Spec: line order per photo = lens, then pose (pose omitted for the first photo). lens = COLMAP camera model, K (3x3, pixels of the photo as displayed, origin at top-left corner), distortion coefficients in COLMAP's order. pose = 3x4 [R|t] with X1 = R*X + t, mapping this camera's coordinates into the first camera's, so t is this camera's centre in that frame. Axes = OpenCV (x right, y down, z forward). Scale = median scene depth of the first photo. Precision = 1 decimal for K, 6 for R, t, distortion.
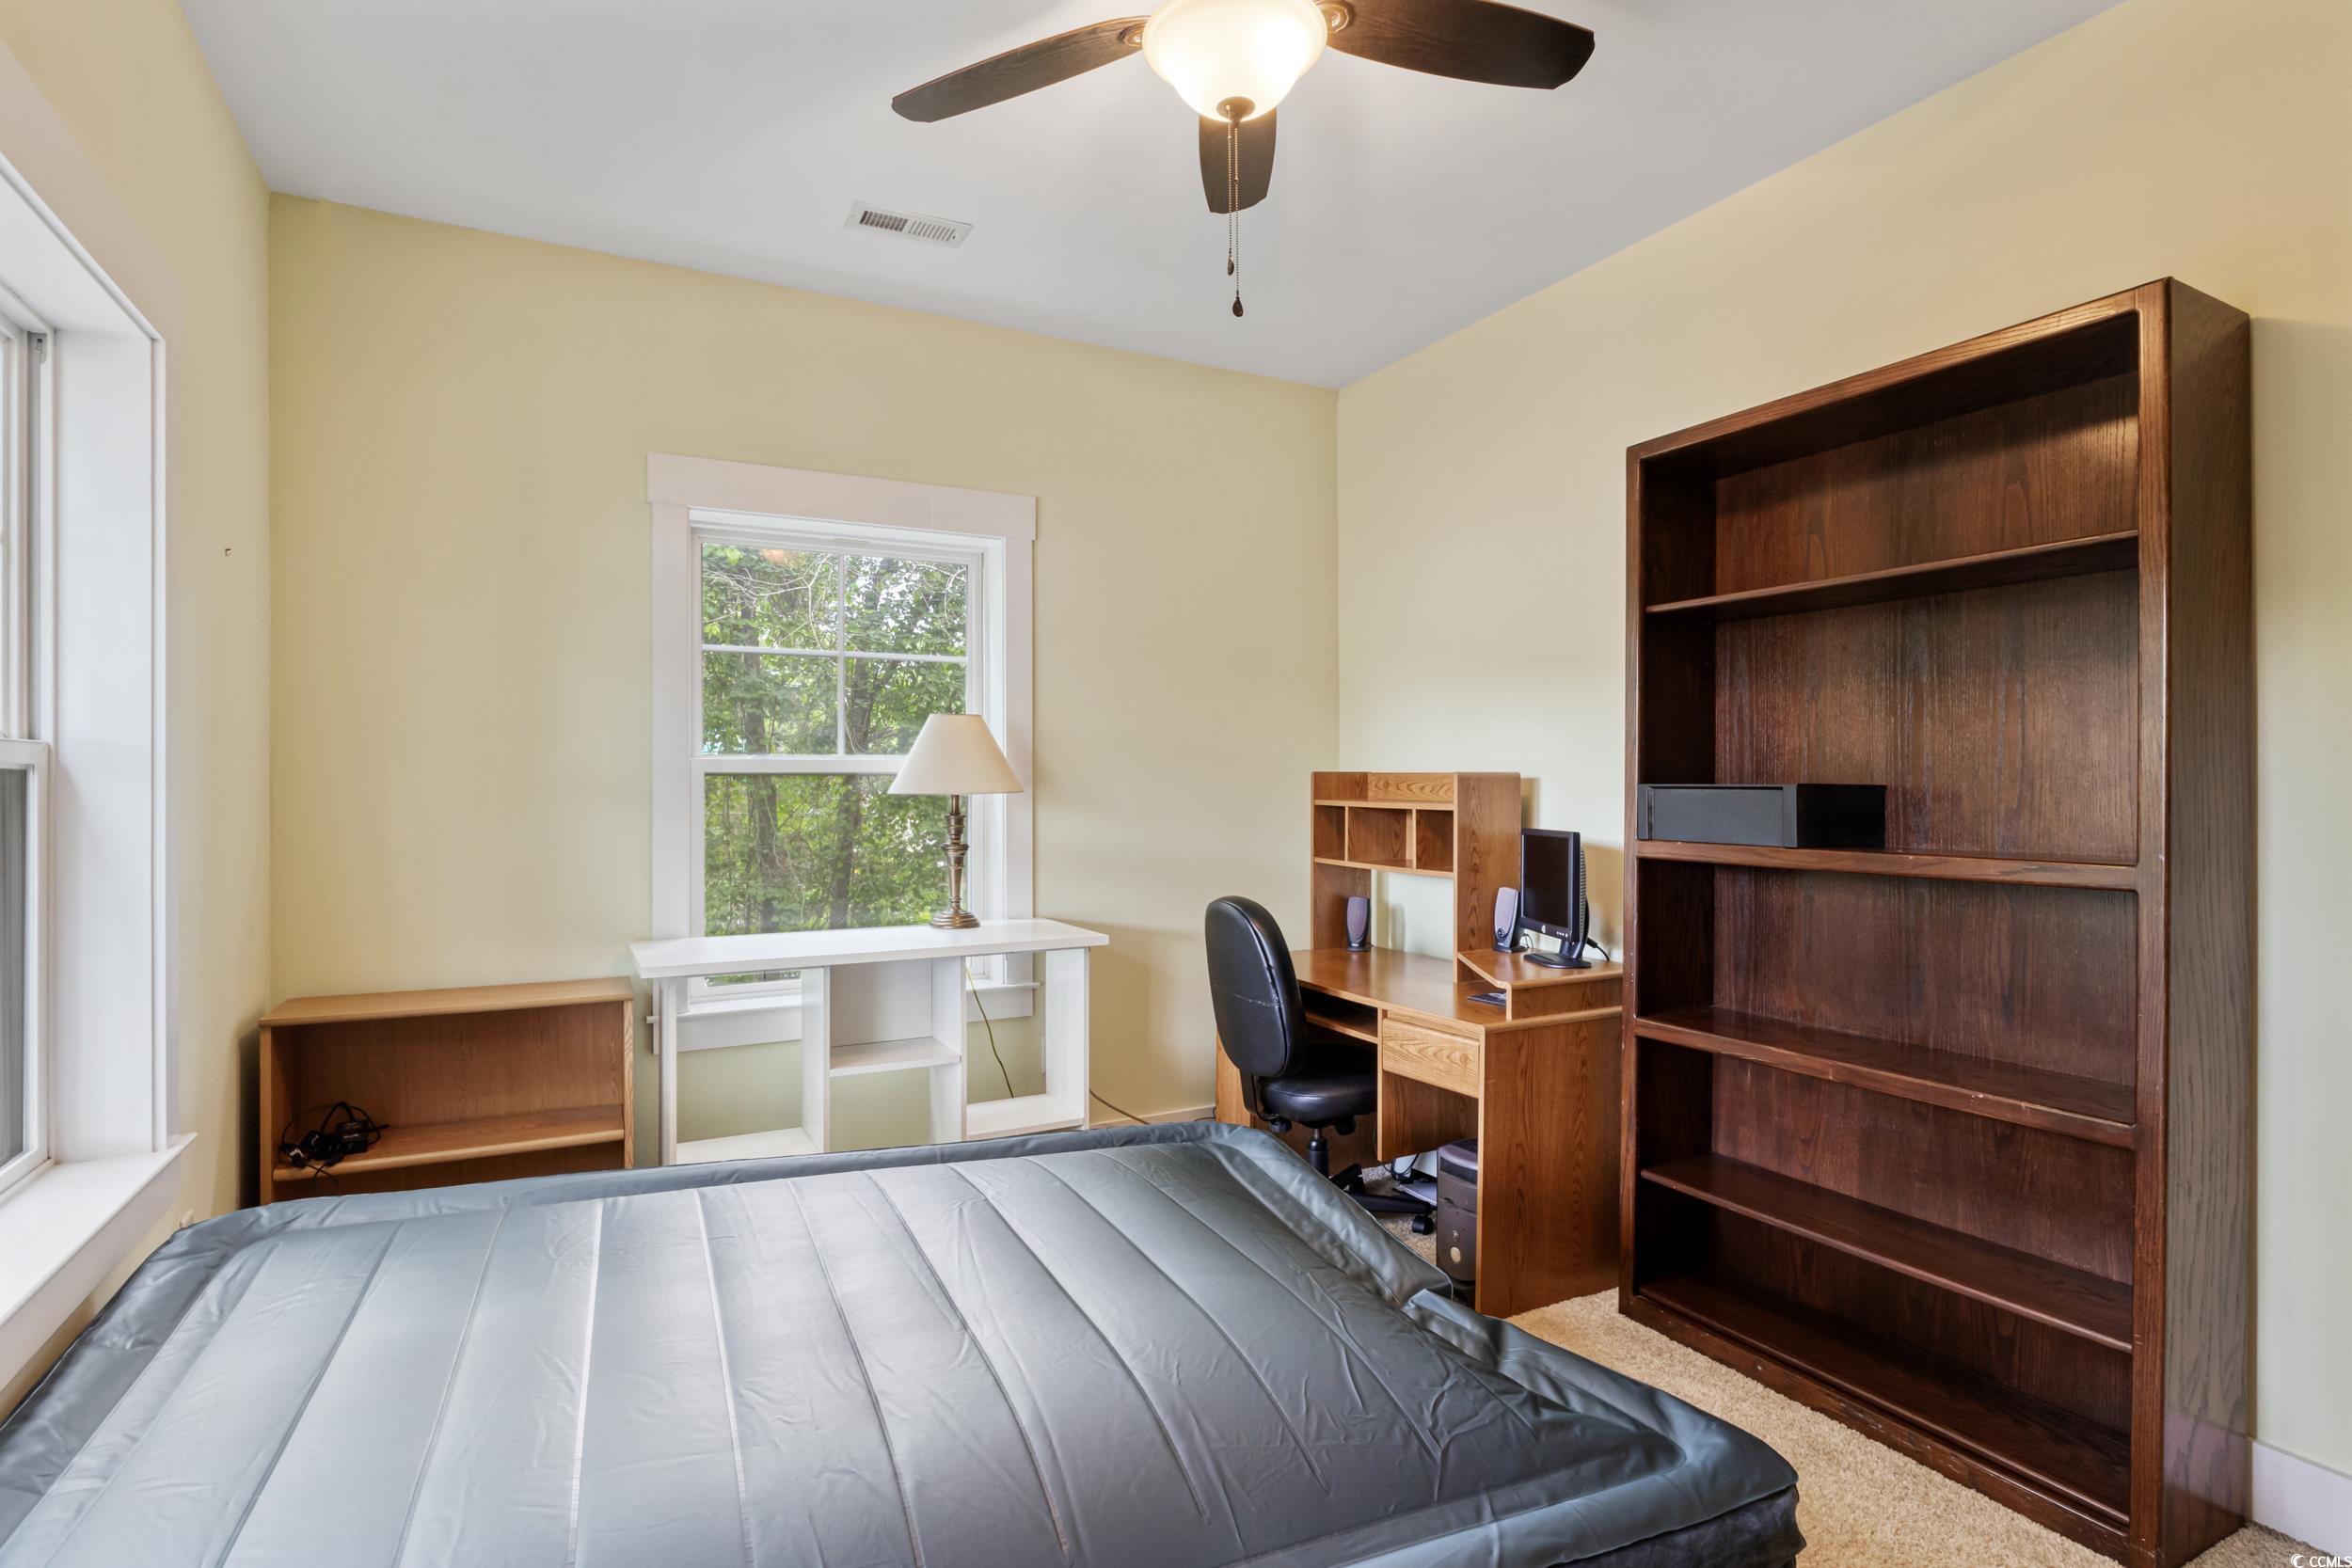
lens RADIAL K [[1134.5, 0, 1176.0], [0, 1134.5, 784.0], [0, 0, 1]] dist [0.000549, -0.000069]
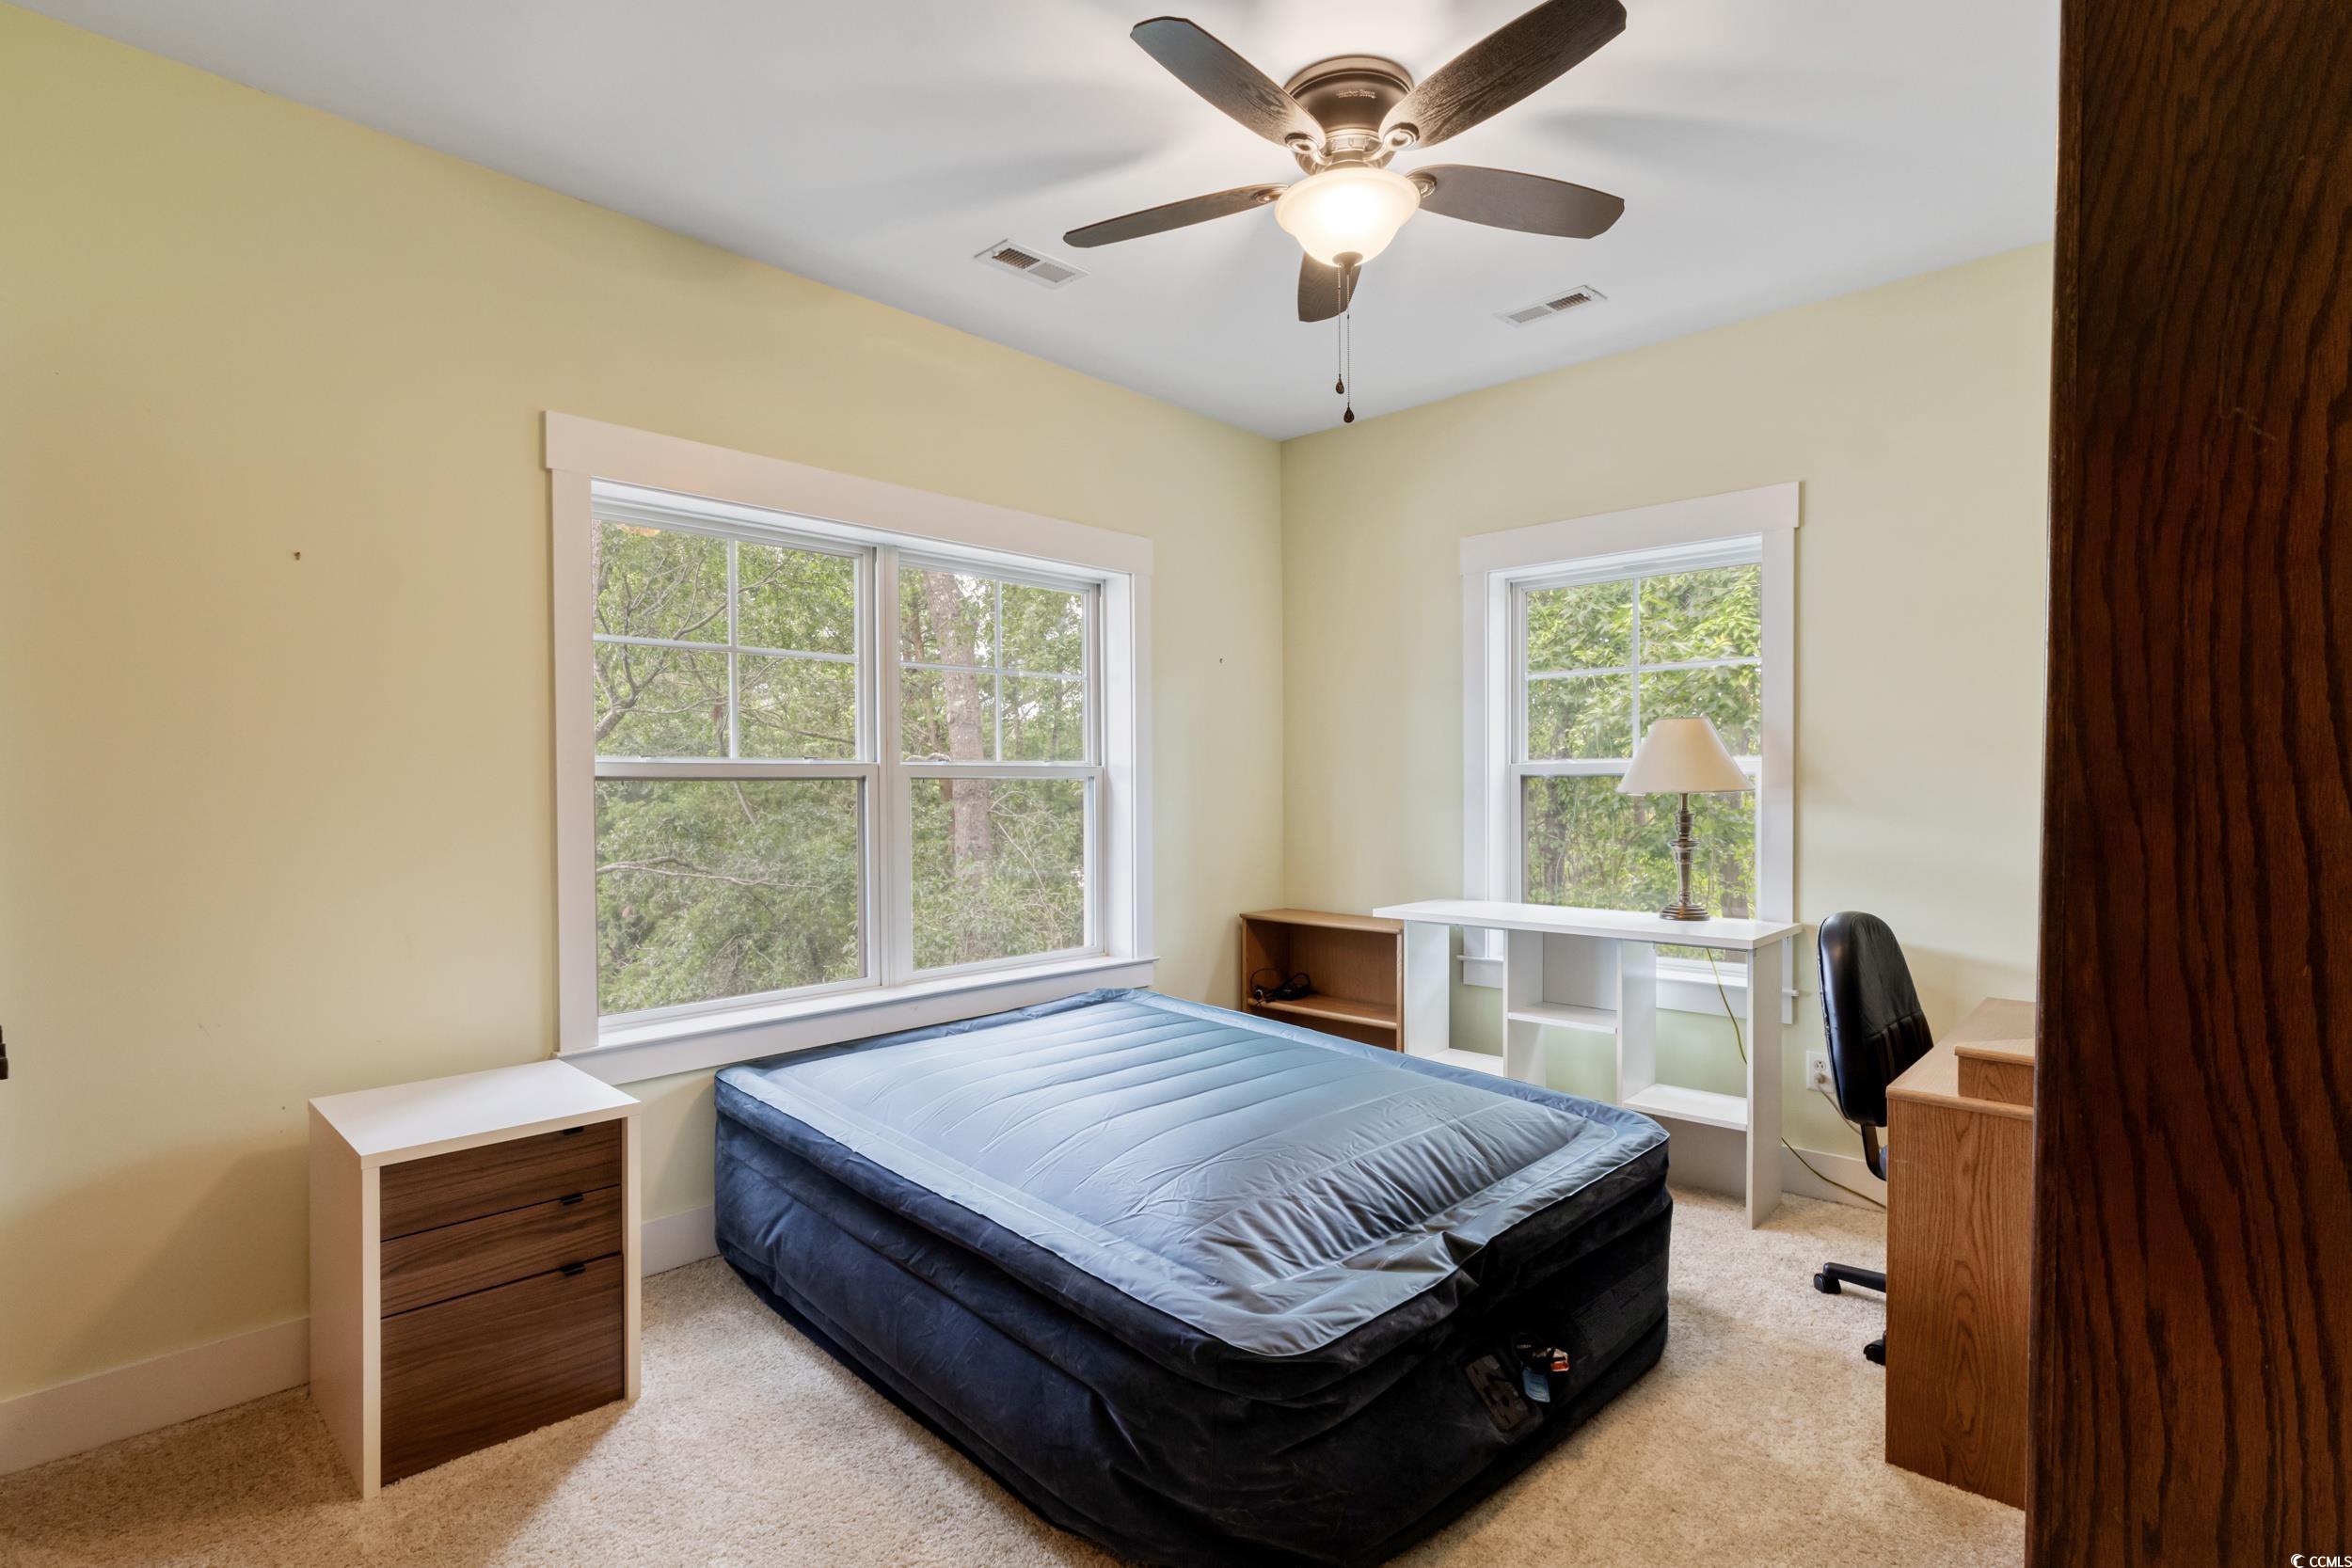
lens RADIAL K [[1150.2, 0, 1176.9], [0, 1150.2, 794.8], [0, 0, 1]] dist [0.000127, -0.000057]
pose [[0.343736, 0.008086, -0.939032, 0.743387], [0.000327, 0.999962, 0.008730, 0.000859], [0.939066, -0.003308, 0.343720, 0.222527]]
